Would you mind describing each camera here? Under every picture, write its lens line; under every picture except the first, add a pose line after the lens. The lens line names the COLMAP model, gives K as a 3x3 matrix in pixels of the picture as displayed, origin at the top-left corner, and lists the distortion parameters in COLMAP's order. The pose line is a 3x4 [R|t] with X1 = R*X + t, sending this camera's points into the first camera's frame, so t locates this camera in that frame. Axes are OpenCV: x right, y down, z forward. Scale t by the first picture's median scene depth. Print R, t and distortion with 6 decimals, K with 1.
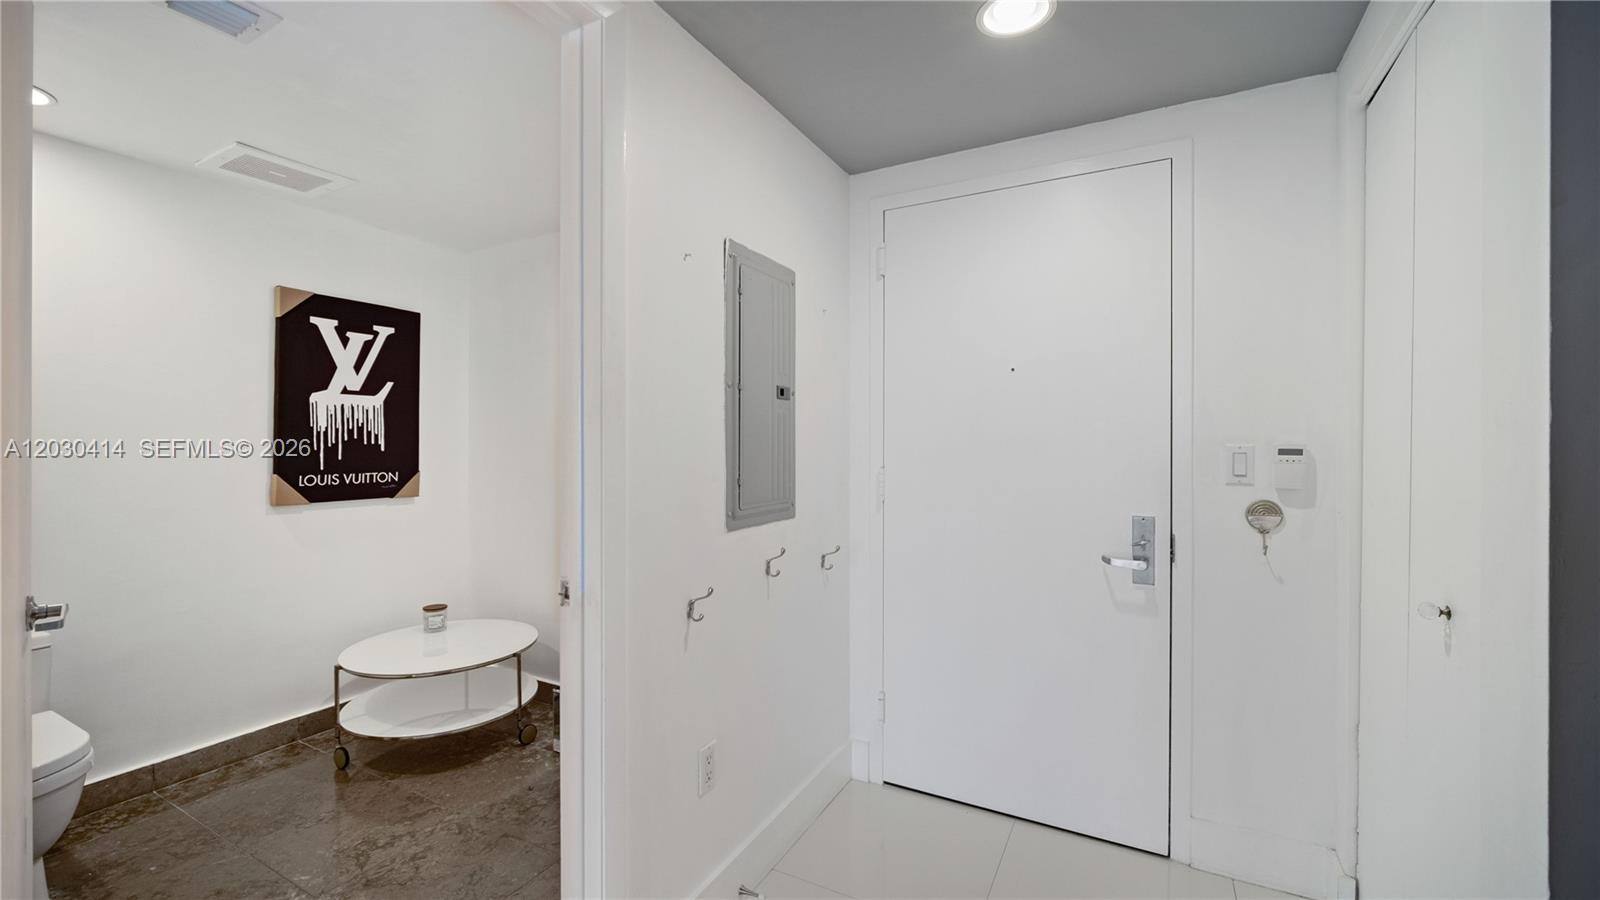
lens RADIAL K [[651.5, 0, 799.0], [0, 651.5, 446.7], [0, 0, 1]] dist [-0.009621, 0.001359]
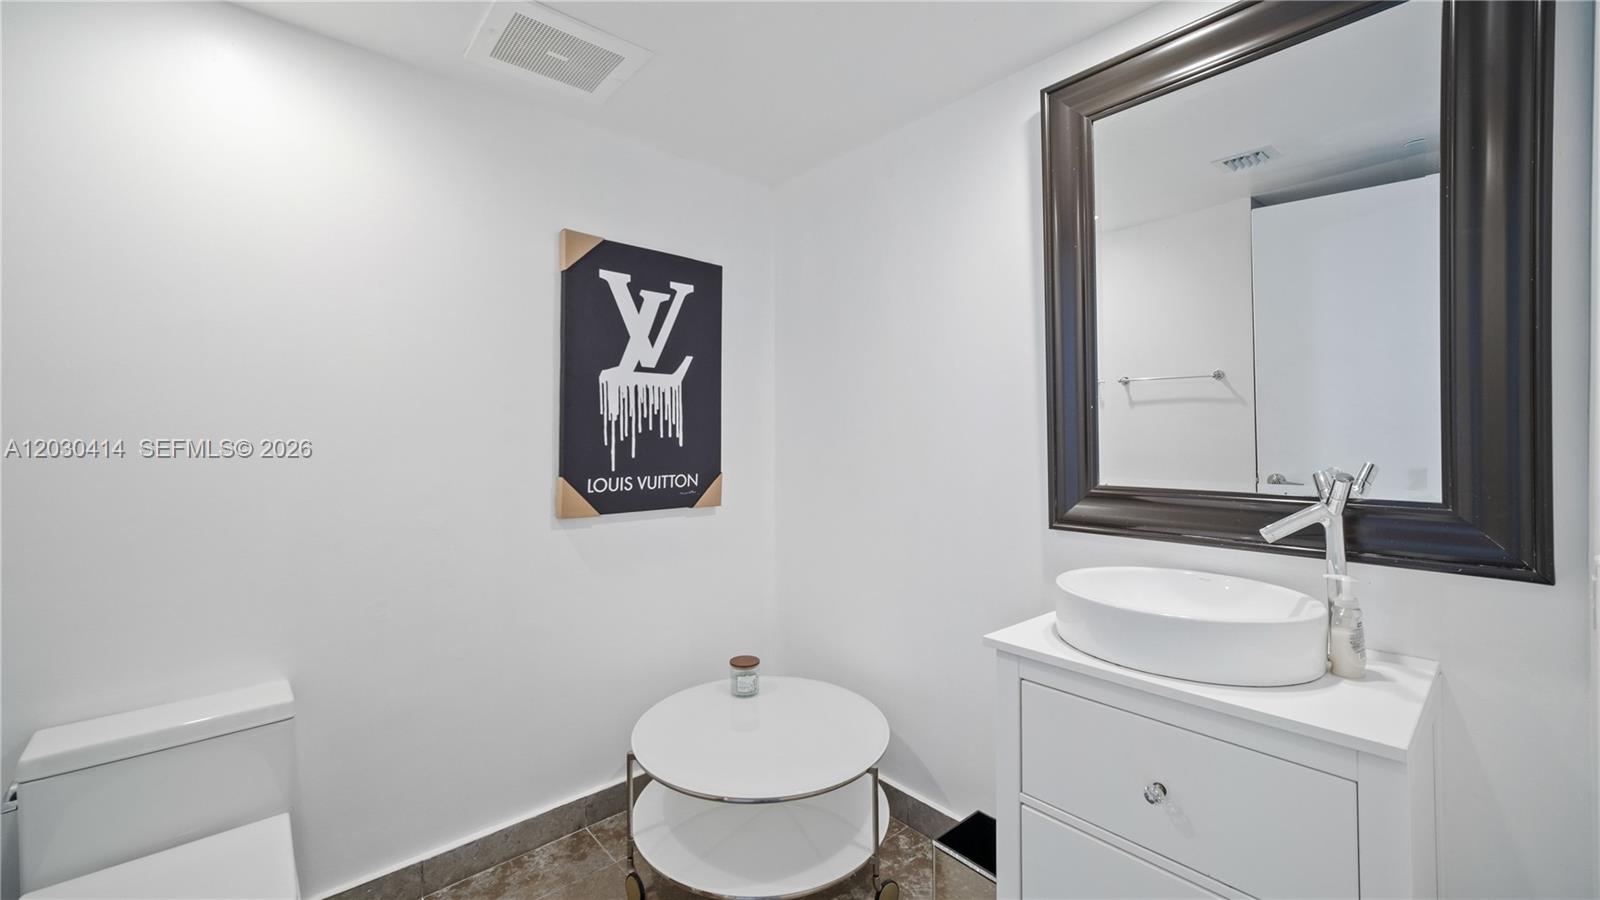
lens RADIAL K [[631.1, 0, 800.9], [0, 631.1, 439.8], [0, 0, 1]] dist [0.007802, 0.000643]
pose [[0.938277, -0.002099, -0.345878, -0.268943], [0.001493, 0.999997, -0.002019, 0.000426], [0.345882, 0.001378, 0.938277, 0.375660]]
